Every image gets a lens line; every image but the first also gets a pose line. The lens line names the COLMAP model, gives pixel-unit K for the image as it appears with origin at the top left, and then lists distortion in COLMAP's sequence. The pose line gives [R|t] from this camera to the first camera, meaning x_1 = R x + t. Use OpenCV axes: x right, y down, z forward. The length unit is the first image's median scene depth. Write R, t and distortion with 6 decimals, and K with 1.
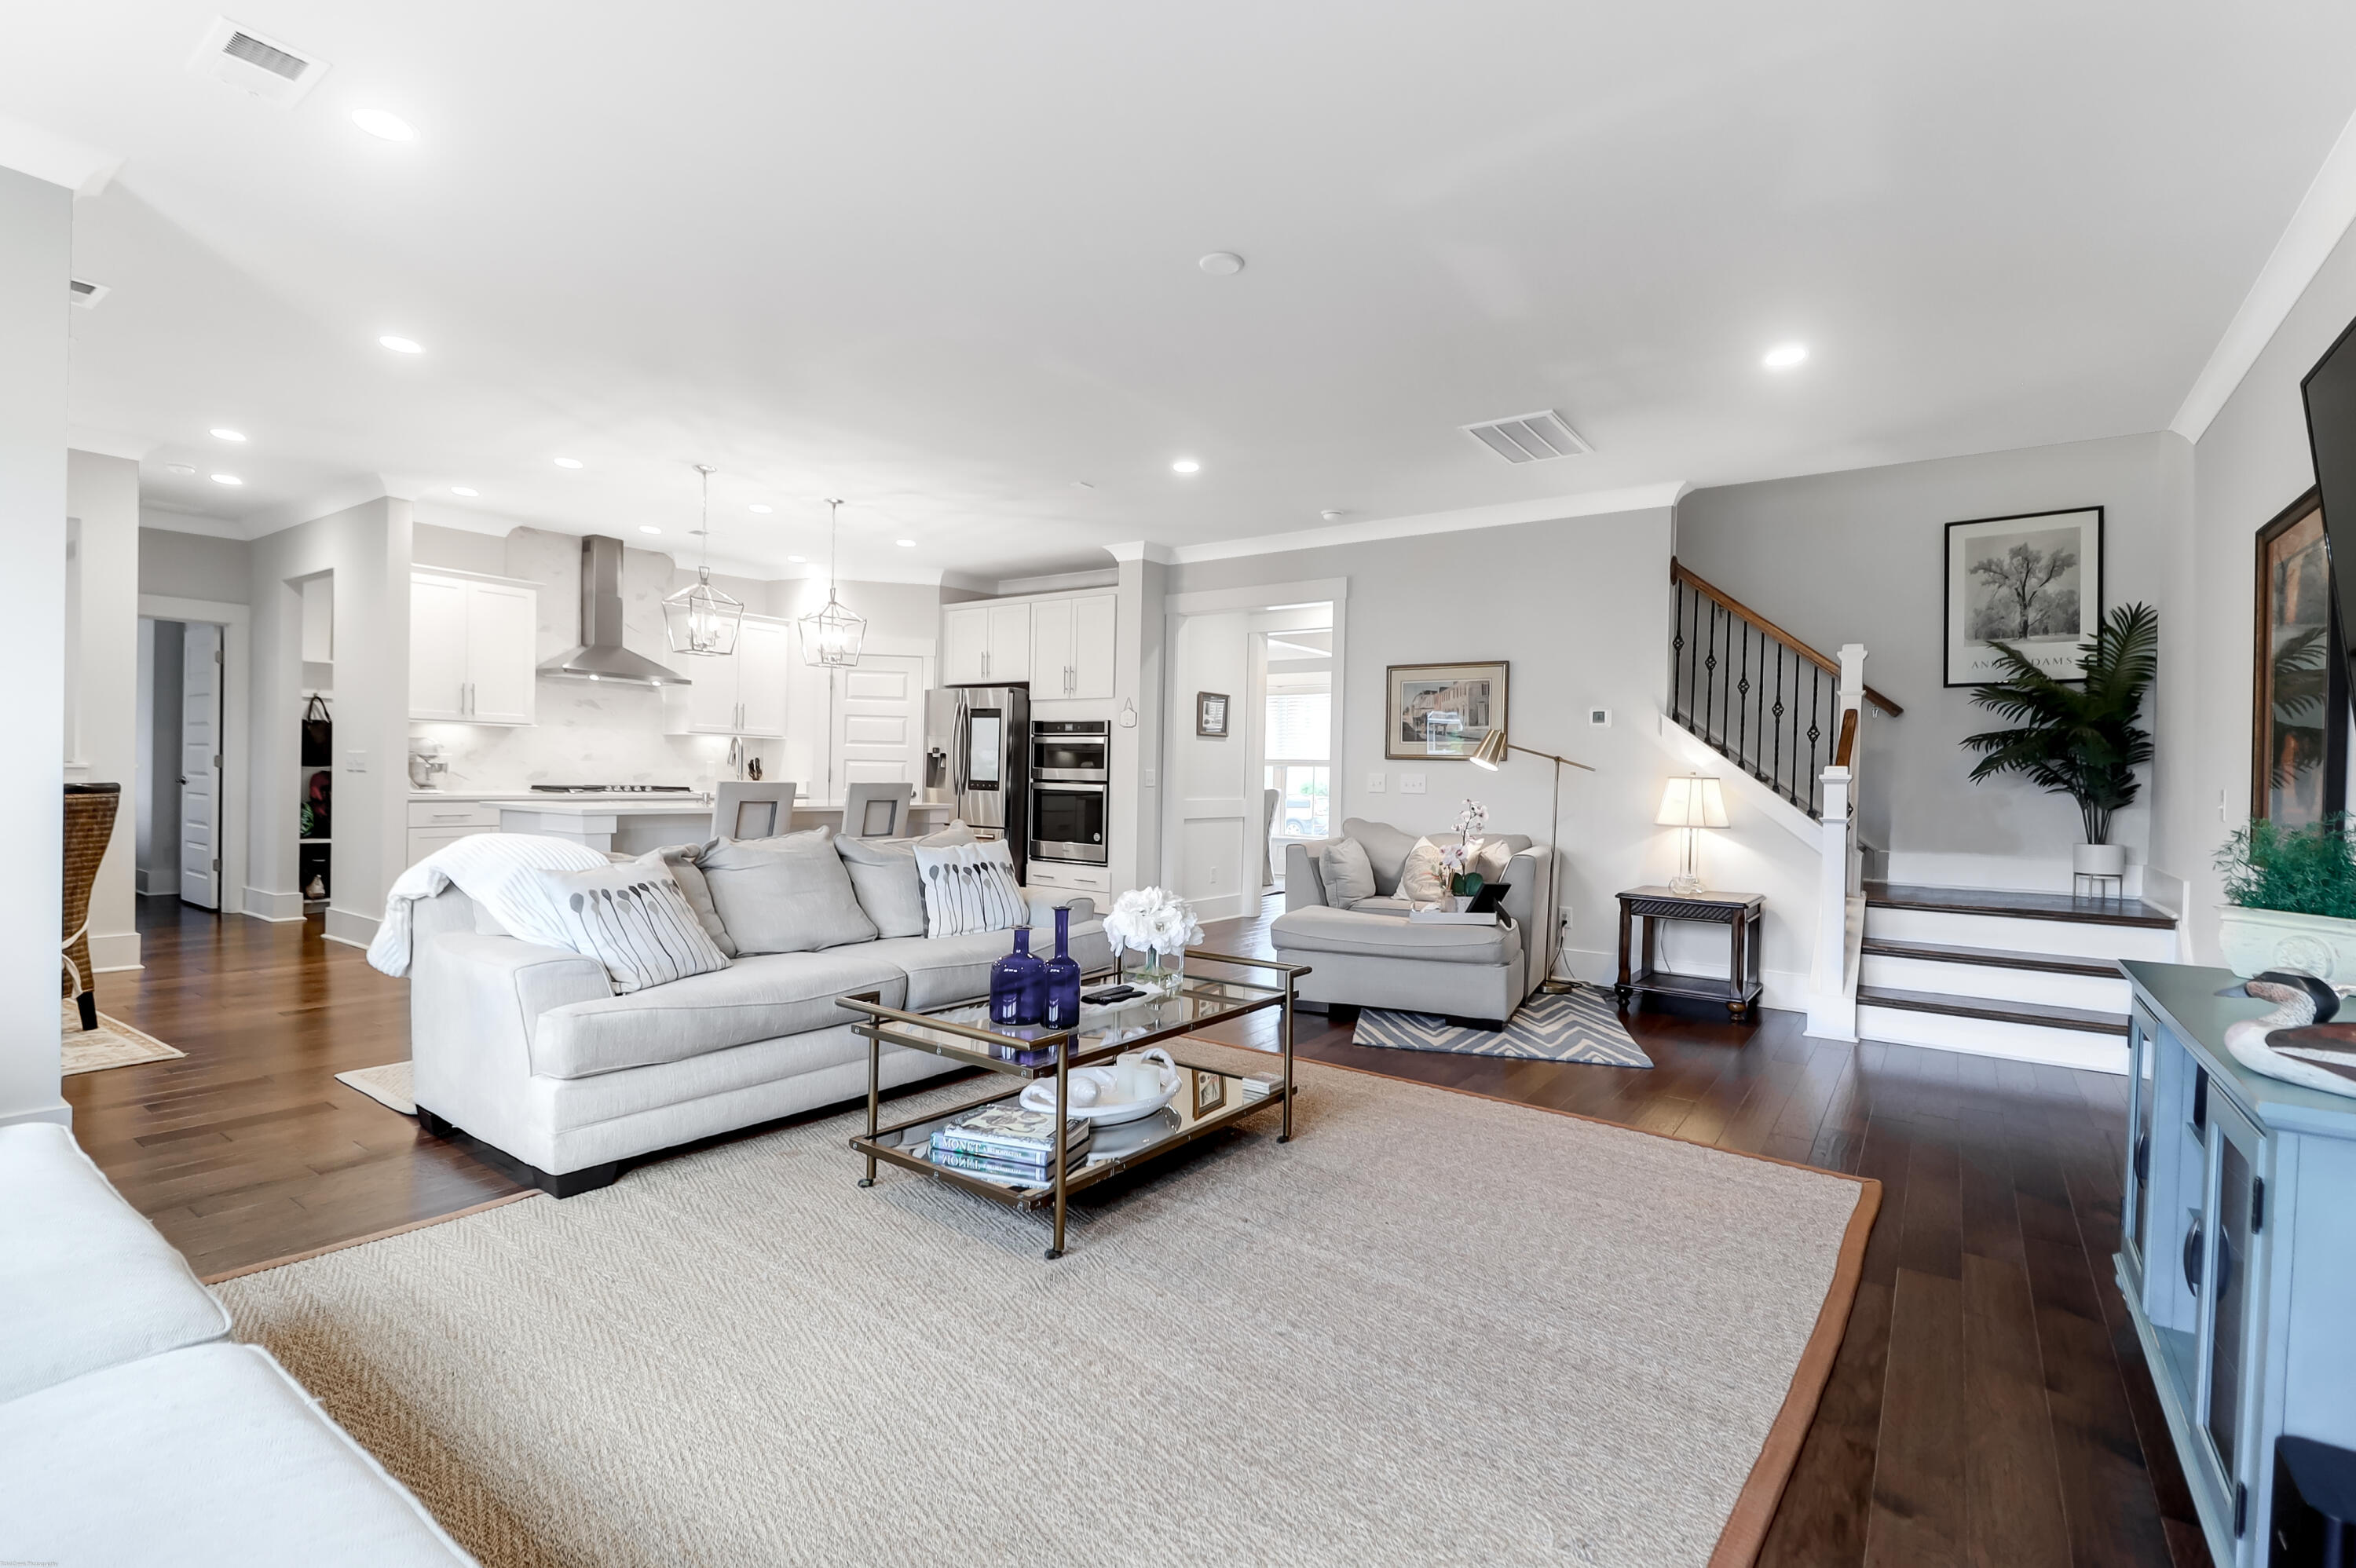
lens RADIAL K [[1077.9, 0, 1178.8], [0, 1077.9, 786.5], [0, 0, 1]] dist [0.018172, -0.013243]
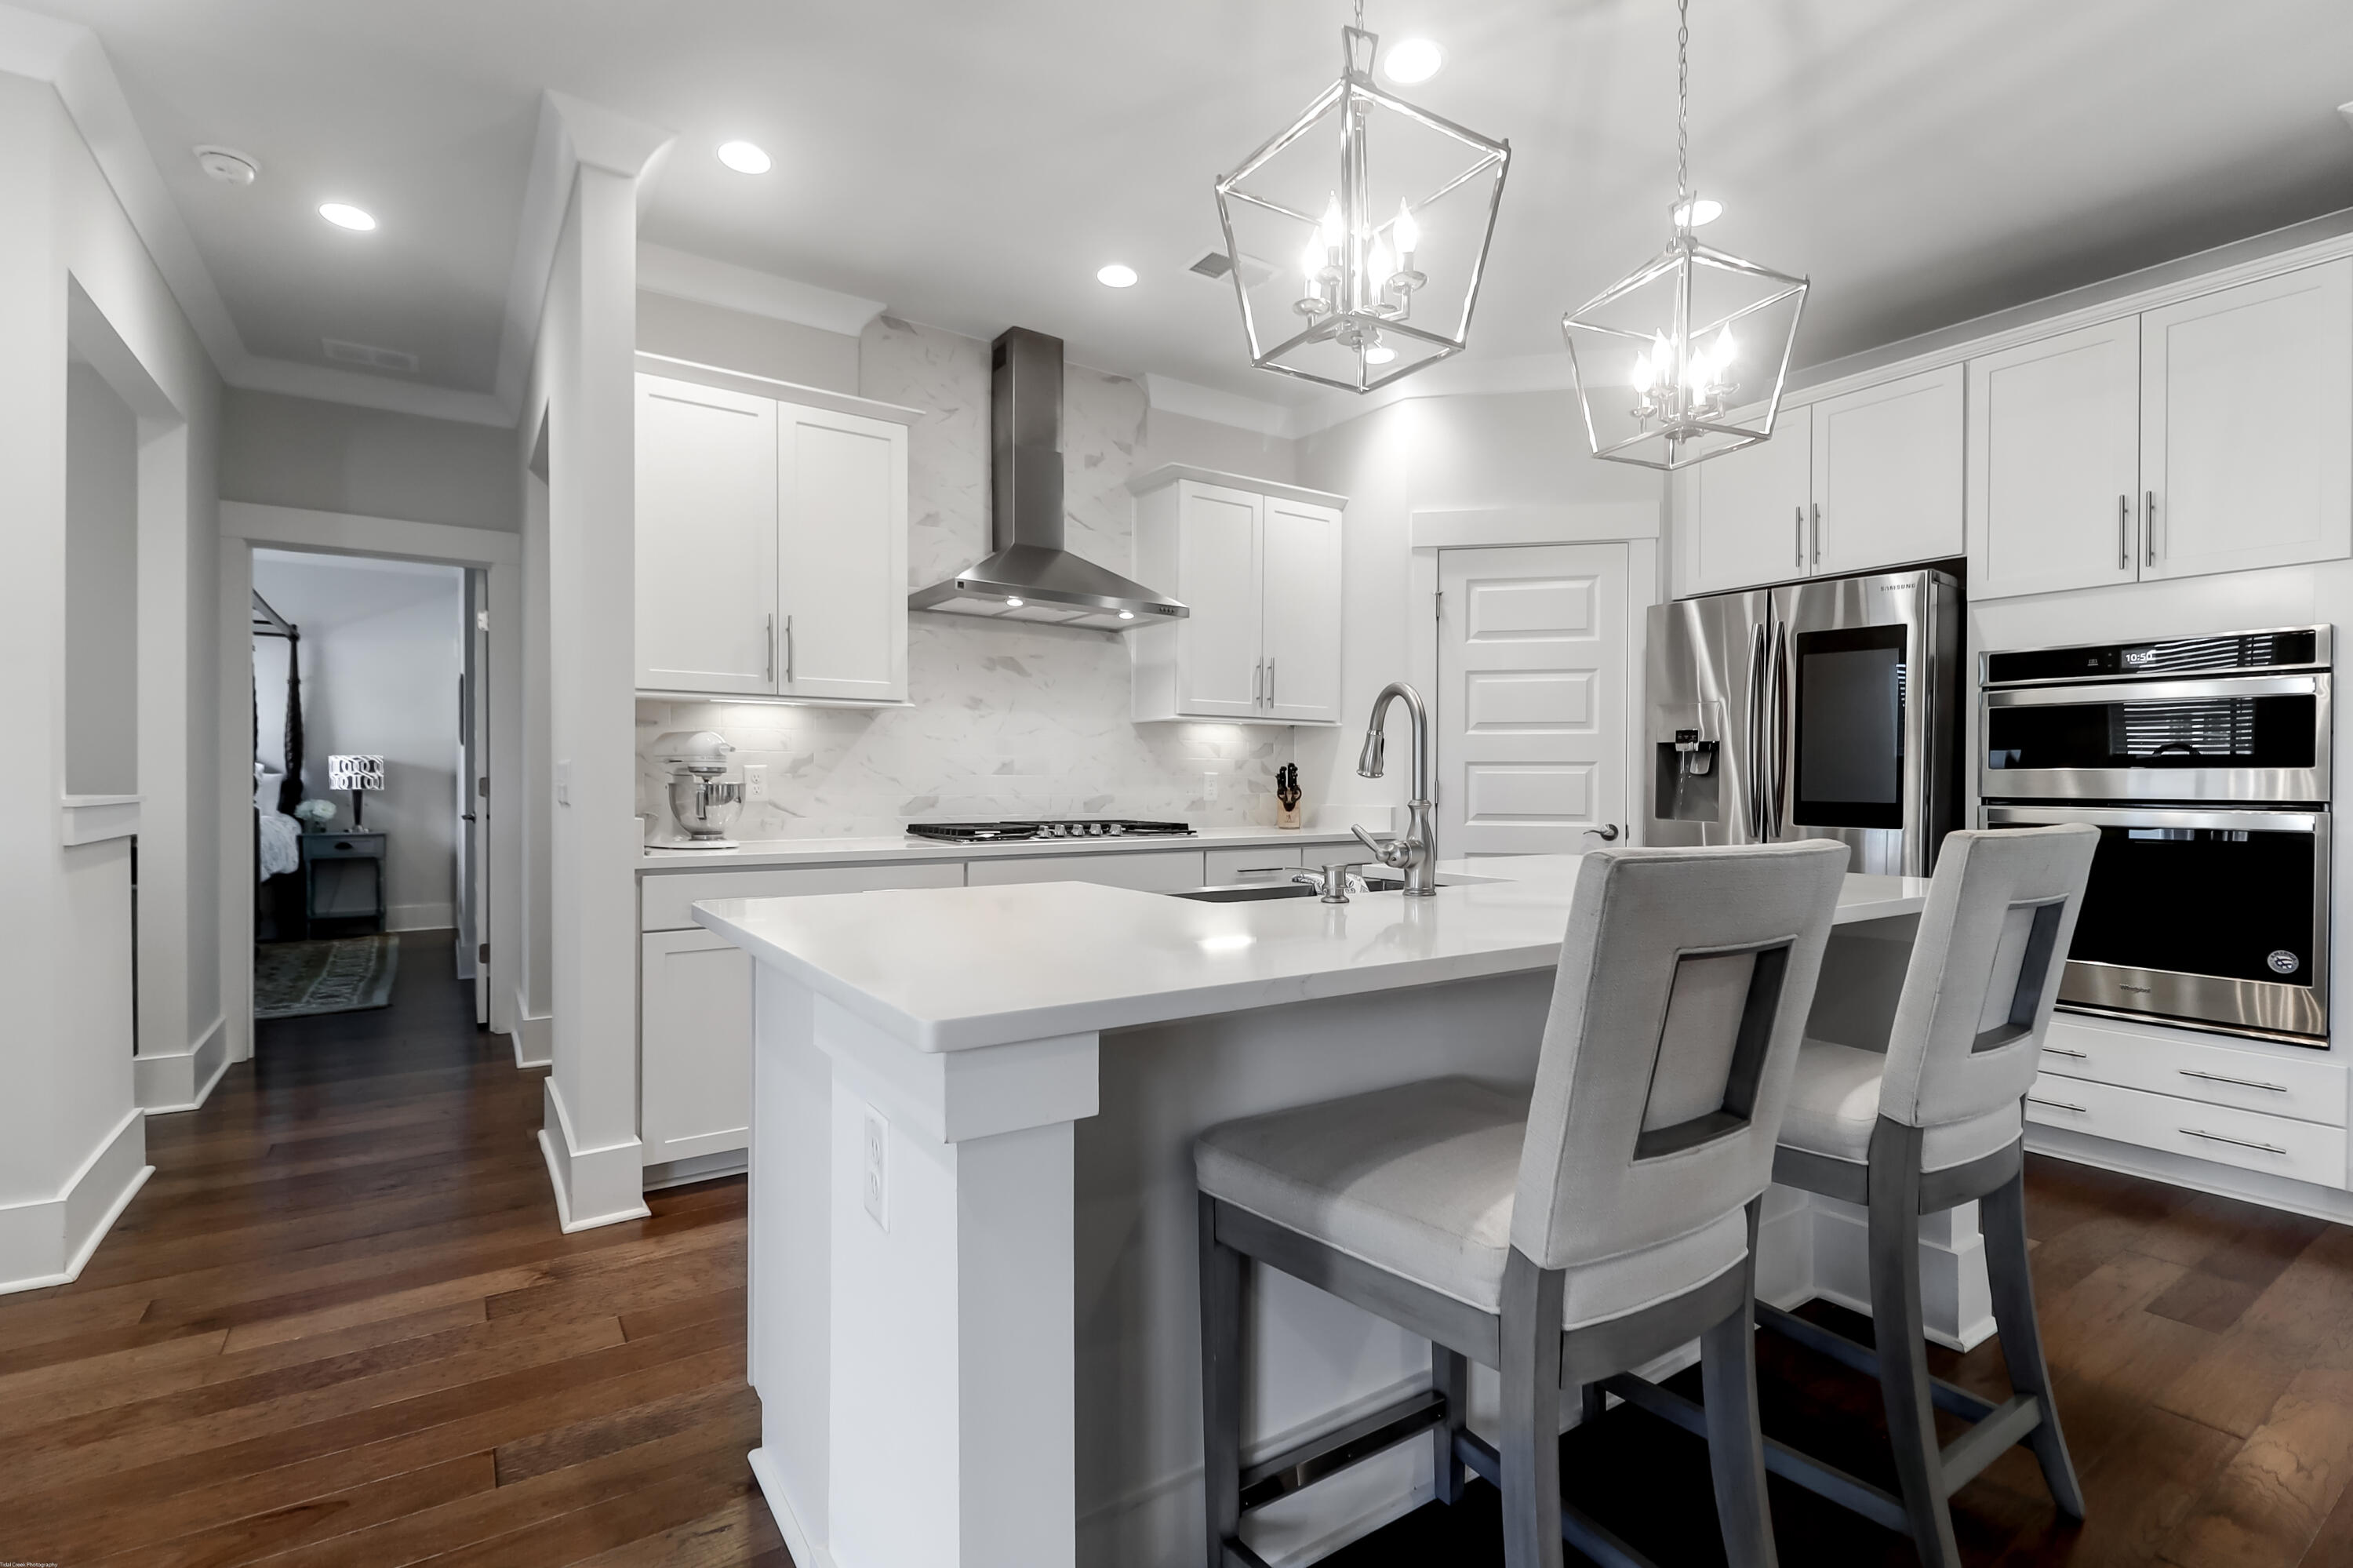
lens RADIAL K [[1076.7, 0, 1171.9], [0, 1076.7, 789.0], [0, 0, 1]] dist [0.018172, -0.013243]
pose [[0.936506, -0.016150, -0.350280, -0.296771], [0.013065, 0.999852, -0.011169, -0.010235], [0.350408, 0.005884, 0.936579, 0.555130]]
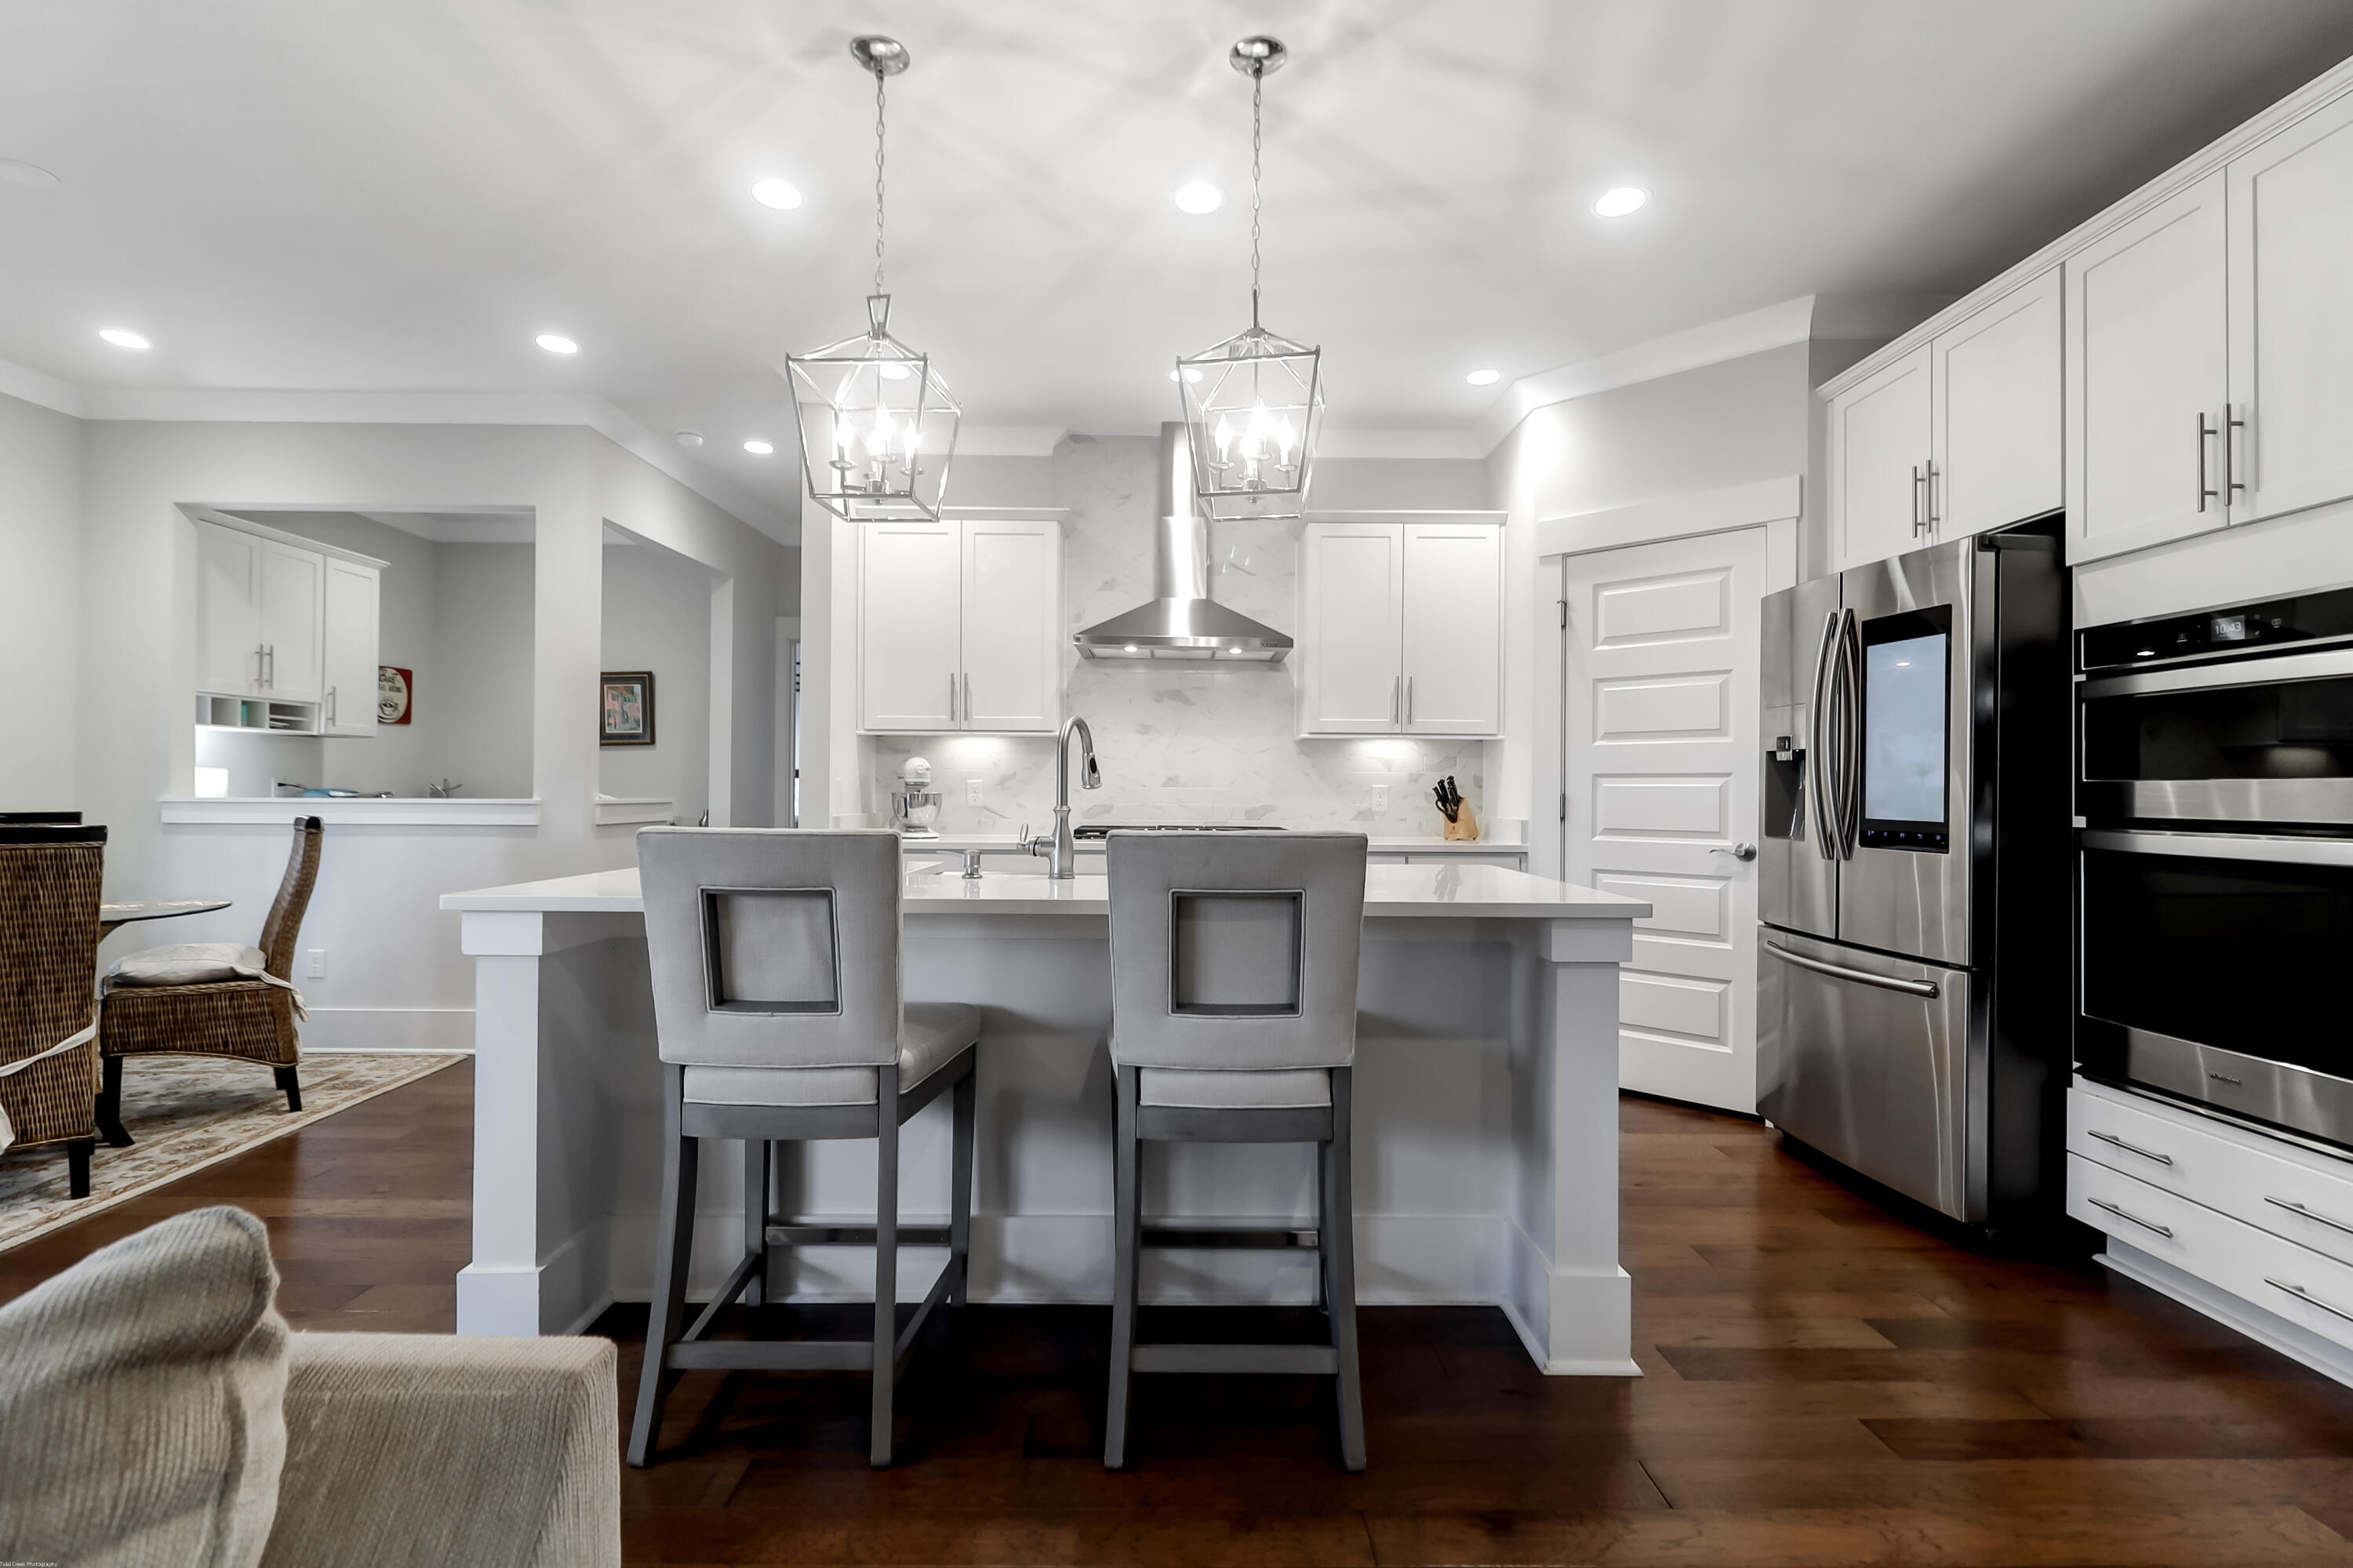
lens RADIAL K [[1076.7, 0, 1173.4], [0, 1076.7, 785.6], [0, 0, 1]] dist [0.018172, -0.013243]
pose [[0.584001, -0.021784, -0.811460, -0.037915], [-0.003622, 0.999560, -0.029440, -0.006267], [0.811745, 0.020133, 0.583665, 0.648611]]
